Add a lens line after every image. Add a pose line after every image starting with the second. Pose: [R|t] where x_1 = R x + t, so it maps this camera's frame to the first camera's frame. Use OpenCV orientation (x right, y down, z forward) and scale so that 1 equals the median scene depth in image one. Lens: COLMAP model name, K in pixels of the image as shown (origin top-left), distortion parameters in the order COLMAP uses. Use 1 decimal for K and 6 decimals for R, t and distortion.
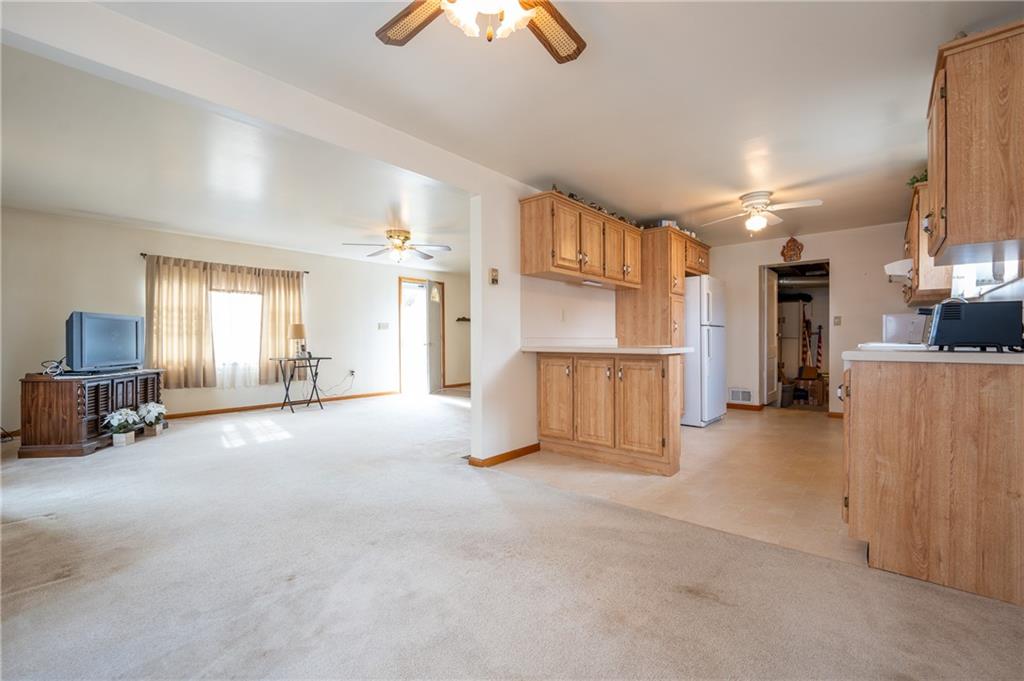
lens RADIAL K [[419.2, 0, 515.7], [0, 419.2, 338.2], [0, 0, 1]] dist [-0.011056, -0.000848]
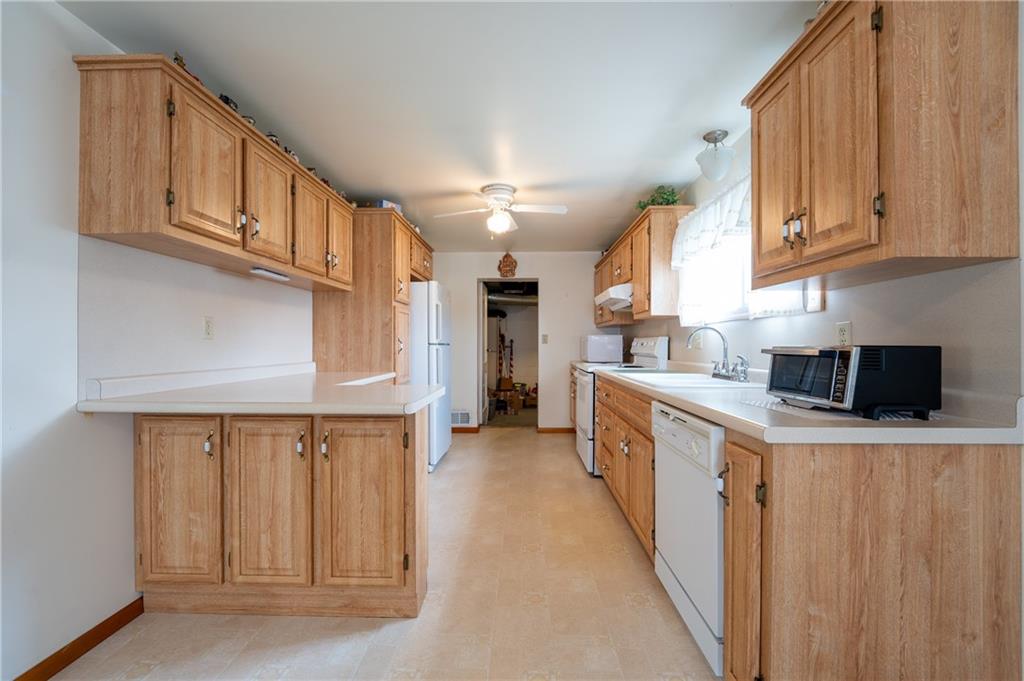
lens RADIAL K [[419.2, 0, 519.4], [0, 419.2, 345.1], [0, 0, 1]] dist [-0.011056, -0.000848]
pose [[0.765837, 0.003798, 0.643023, 0.089985], [-0.002712, 0.999993, -0.002676, -0.038669], [-0.643029, 0.000306, 0.765842, 0.399803]]
